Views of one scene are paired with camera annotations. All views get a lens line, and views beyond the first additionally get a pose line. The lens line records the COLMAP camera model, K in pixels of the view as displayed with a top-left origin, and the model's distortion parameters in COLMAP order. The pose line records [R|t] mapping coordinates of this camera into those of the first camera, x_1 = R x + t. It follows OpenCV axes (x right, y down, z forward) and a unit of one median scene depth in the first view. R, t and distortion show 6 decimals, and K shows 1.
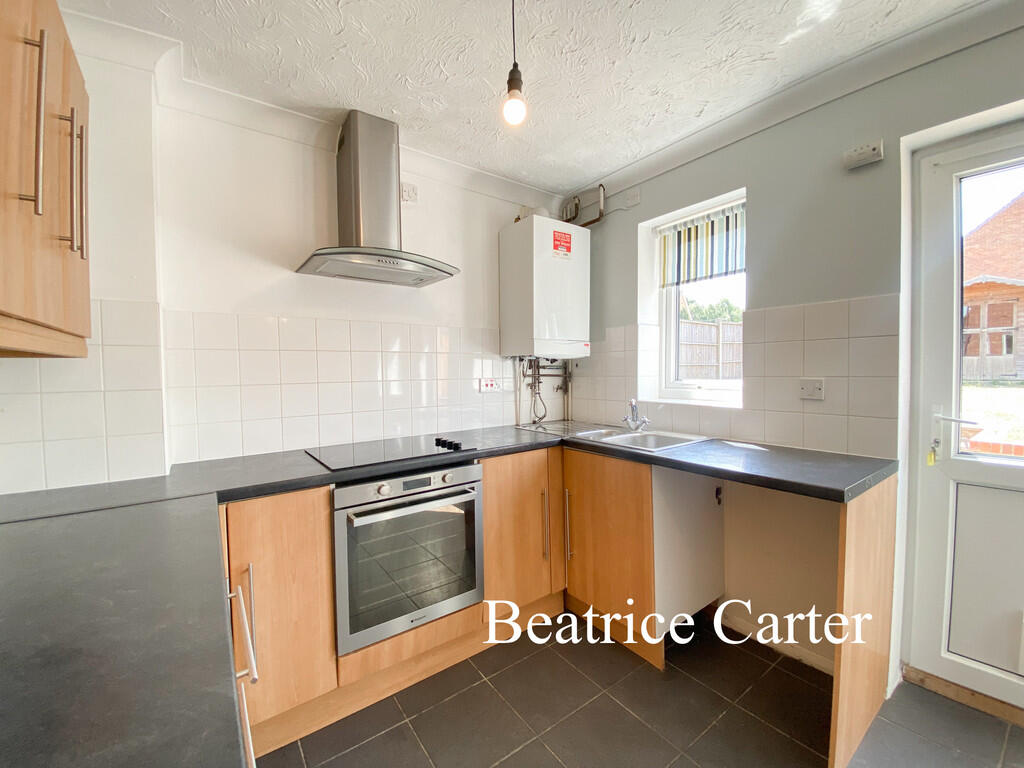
lens RADIAL K [[414.1, 0, 512.0], [0, 414.1, 384.0], [0, 0, 1]] dist [0.040204, -0.028726]
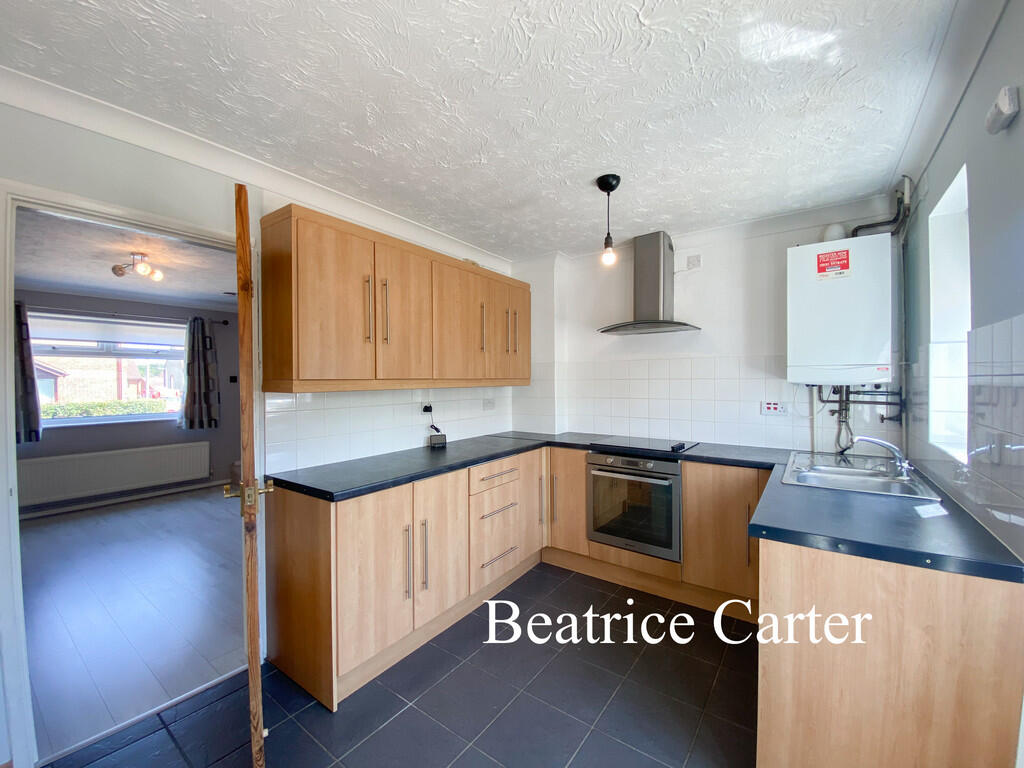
lens RADIAL K [[414.1, 0, 512.0], [0, 414.1, 384.0], [0, 0, 1]] dist [0.040204, -0.028726]
pose [[0.309323, 0.015669, -0.950828, 0.770725], [-0.035812, 0.999347, 0.004818, -0.041334], [0.950283, 0.032561, 0.309682, 0.021979]]
